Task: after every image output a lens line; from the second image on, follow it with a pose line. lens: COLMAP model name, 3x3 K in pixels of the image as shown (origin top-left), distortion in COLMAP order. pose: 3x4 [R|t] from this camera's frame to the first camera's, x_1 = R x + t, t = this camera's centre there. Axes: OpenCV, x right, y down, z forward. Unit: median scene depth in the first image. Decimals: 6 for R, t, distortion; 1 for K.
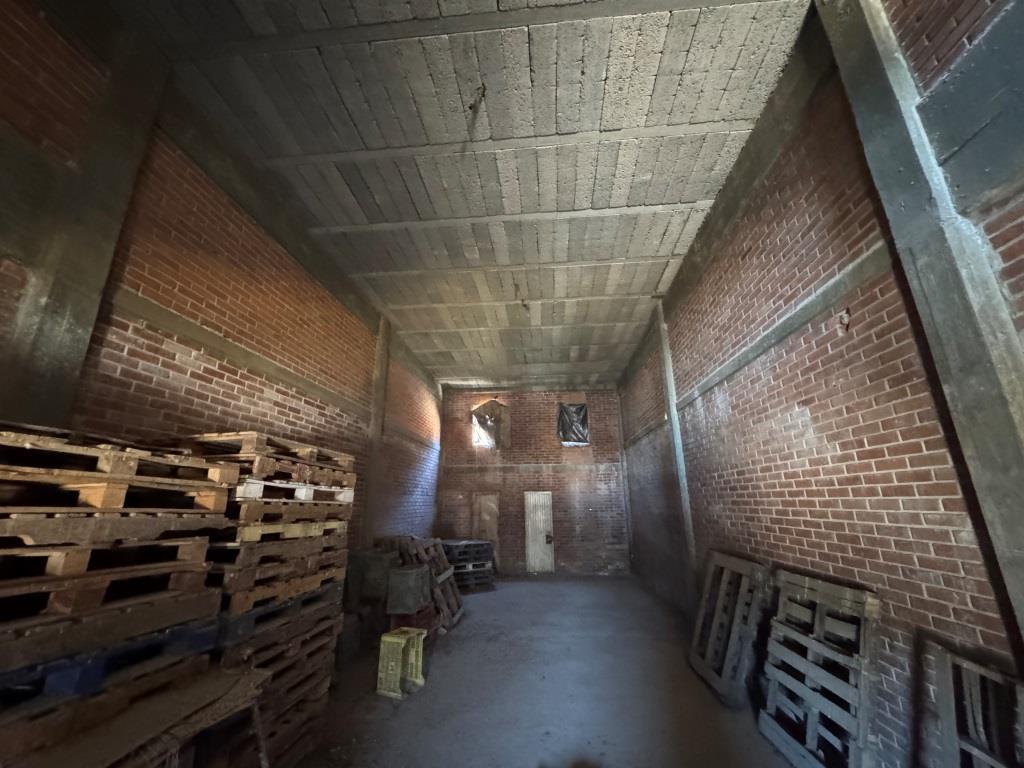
lens RADIAL K [[408.1, 0, 511.9], [0, 408.1, 382.7], [0, 0, 1]] dist [-0.001522, 0.000165]
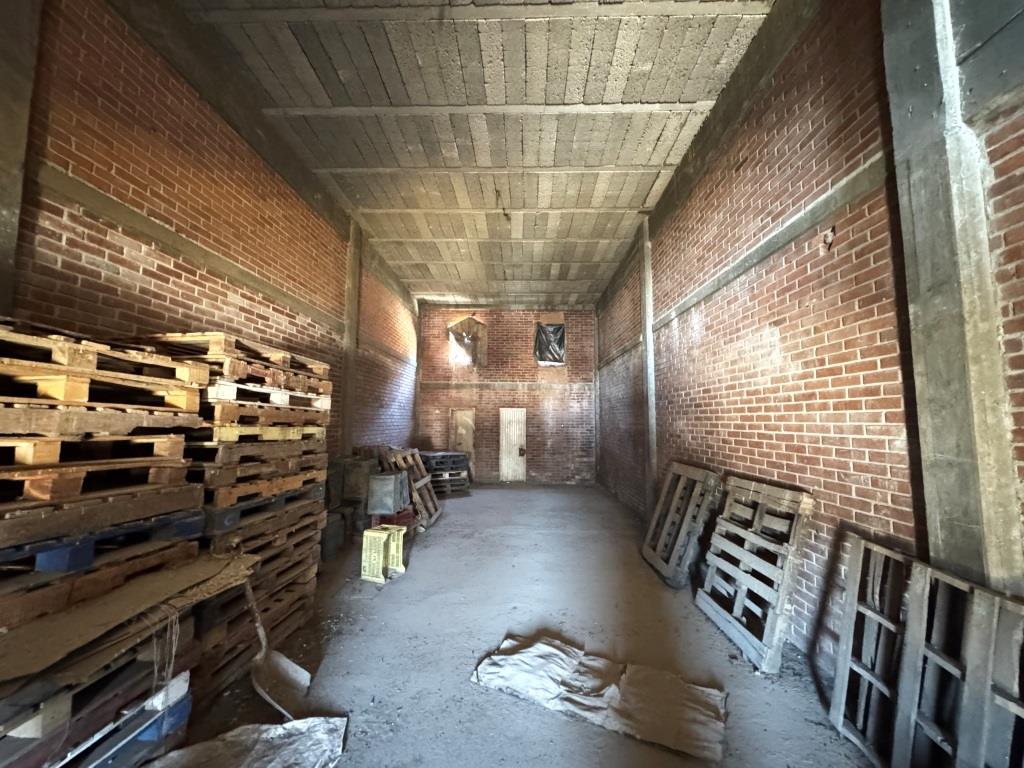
lens RADIAL K [[407.5, 0, 512.1], [0, 407.5, 382.6], [0, 0, 1]] dist [-0.001412, 0.000214]
pose [[0.997966, 0.022946, 0.059471, -0.002471], [-0.033880, 0.981209, 0.189949, 0.018461], [-0.053995, -0.191578, 0.979991, 0.002153]]
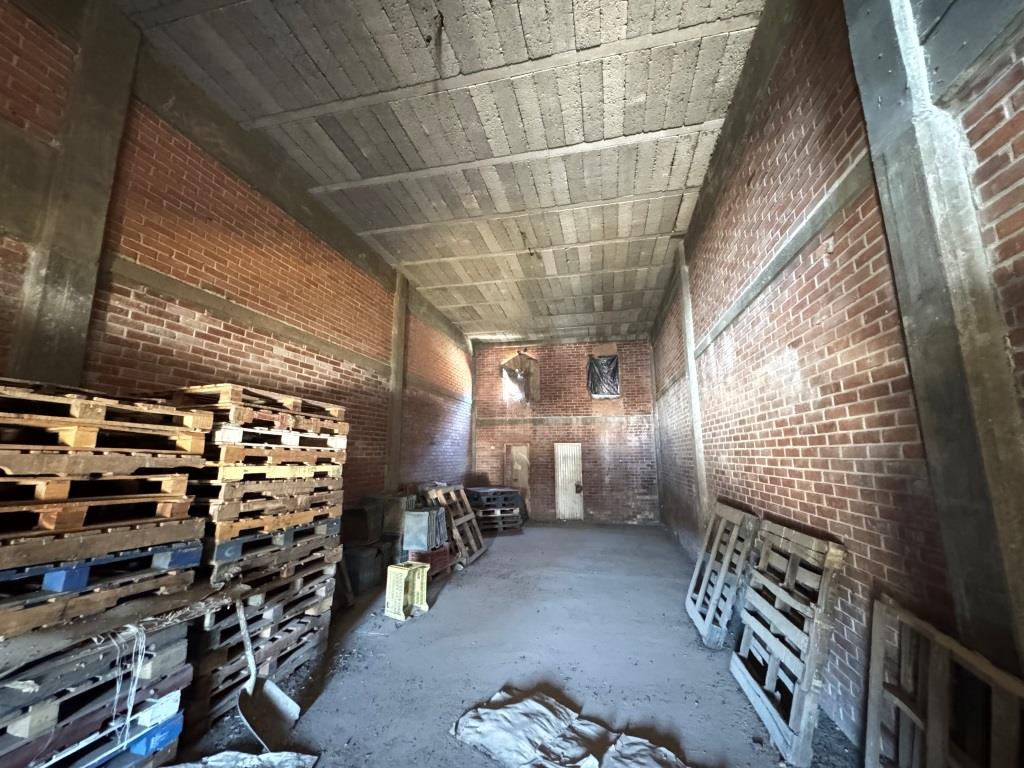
lens RADIAL K [[407.5, 0, 512.1], [0, 407.5, 382.6], [0, 0, 1]] dist [-0.001412, 0.000214]
pose [[0.990895, -0.015663, -0.133724, 0.165957], [0.030230, 0.993733, 0.107612, 0.013051], [0.131200, -0.110675, 0.985159, 0.008515]]
